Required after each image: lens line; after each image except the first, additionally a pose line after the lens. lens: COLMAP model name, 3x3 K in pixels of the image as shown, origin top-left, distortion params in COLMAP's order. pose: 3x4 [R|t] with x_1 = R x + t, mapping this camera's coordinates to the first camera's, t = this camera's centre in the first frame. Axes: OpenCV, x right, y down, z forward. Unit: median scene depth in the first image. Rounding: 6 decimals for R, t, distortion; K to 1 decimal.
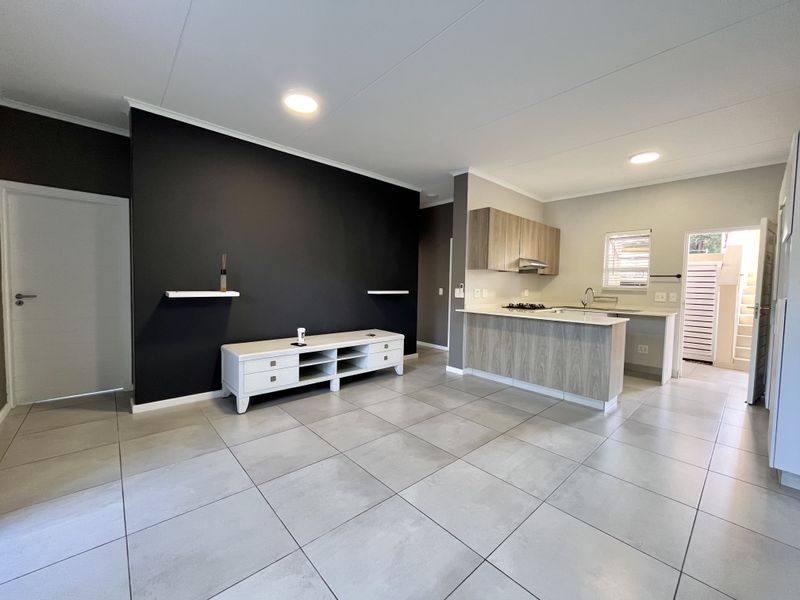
lens RADIAL K [[322.9, 0, 396.9], [0, 322.9, 298.5], [0, 0, 1]] dist [-0.002792, -0.000090]
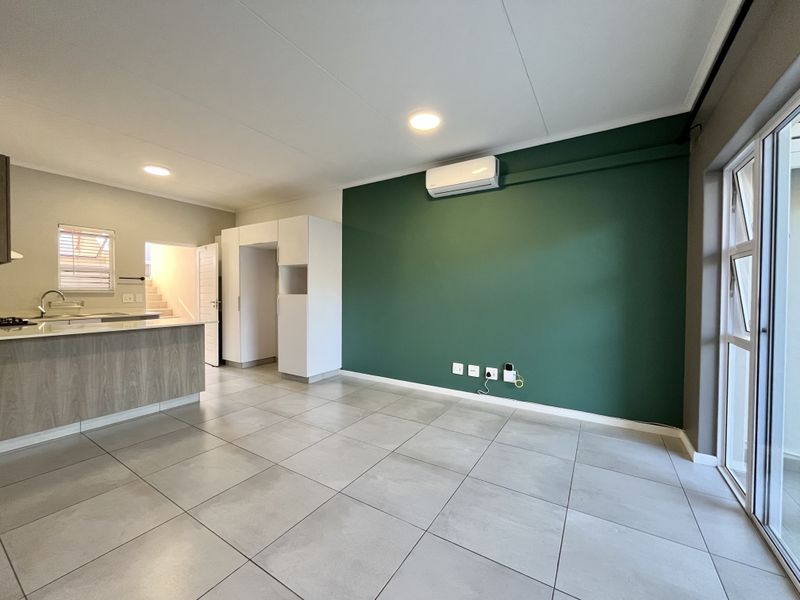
lens RADIAL K [[322.9, 0, 397.5], [0, 322.9, 298.7], [0, 0, 1]] dist [-0.002792, -0.000090]
pose [[-0.271684, -0.042872, 0.961431, -0.482551], [0.033719, 0.997970, 0.054030, -0.033703], [-0.961796, 0.047098, -0.269687, 0.499944]]
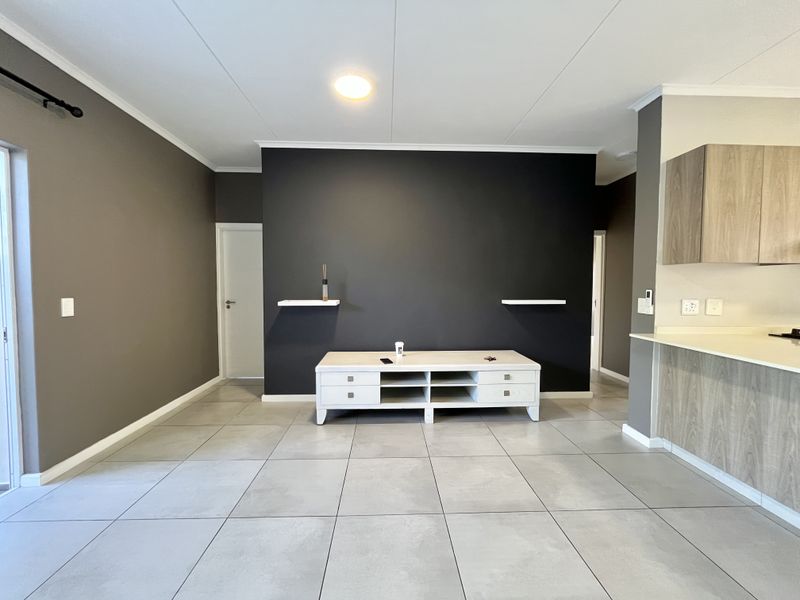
lens RADIAL K [[322.9, 0, 398.1], [0, 322.9, 298.1], [0, 0, 1]] dist [-0.002792, -0.000090]
pose [[0.766447, 0.009109, -0.642243, 0.246304], [-0.017255, 0.999831, -0.006410, -0.021524], [0.642076, 0.015995, 0.766474, 0.287021]]
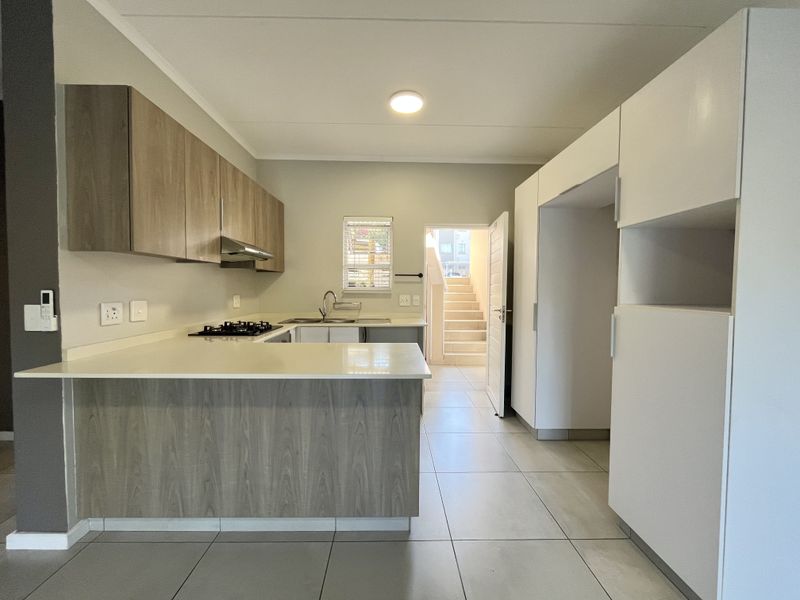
lens RADIAL K [[322.9, 0, 396.6], [0, 322.9, 297.6], [0, 0, 1]] dist [-0.002792, -0.000090]
pose [[0.654367, -0.041414, 0.755042, 0.201286], [0.041535, 0.998960, 0.018796, -0.031742], [-0.755035, 0.019061, 0.655407, 0.534472]]
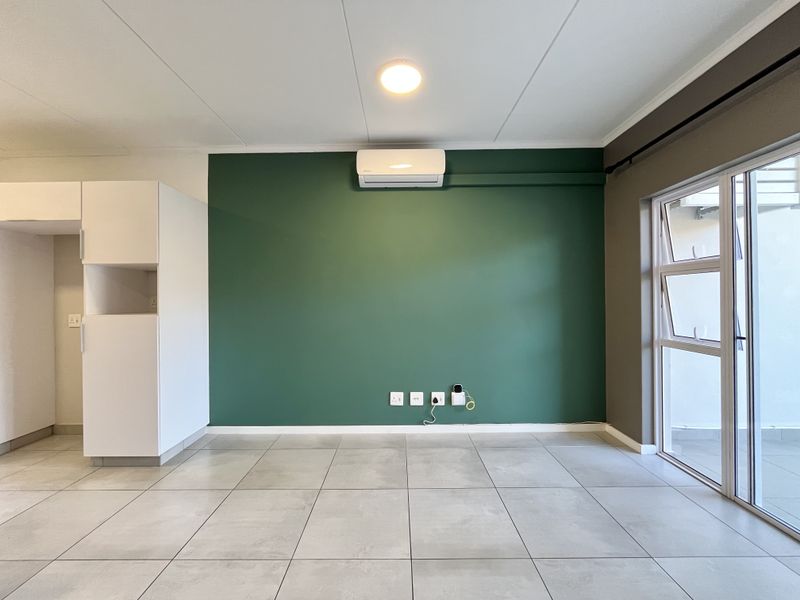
lens RADIAL K [[322.9, 0, 396.9], [0, 322.9, 297.7], [0, 0, 1]] dist [-0.002792, -0.000090]
pose [[-0.741134, -0.012051, 0.671249, -0.151586], [0.024842, 0.998662, 0.045357, -0.050074], [-0.670898, 0.050291, -0.739843, 0.645832]]
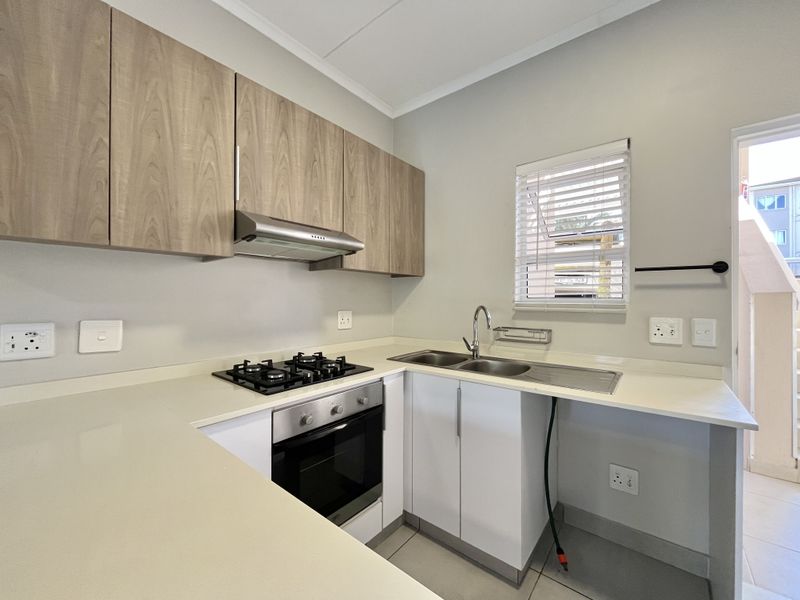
lens RADIAL K [[322.9, 0, 398.4], [0, 322.9, 297.7], [0, 0, 1]] dist [-0.002792, -0.000090]
pose [[0.988227, -0.016924, 0.152053, 0.554766], [0.024003, 0.998706, -0.044837, -0.034776], [-0.151098, 0.047959, 0.987355, 0.801440]]
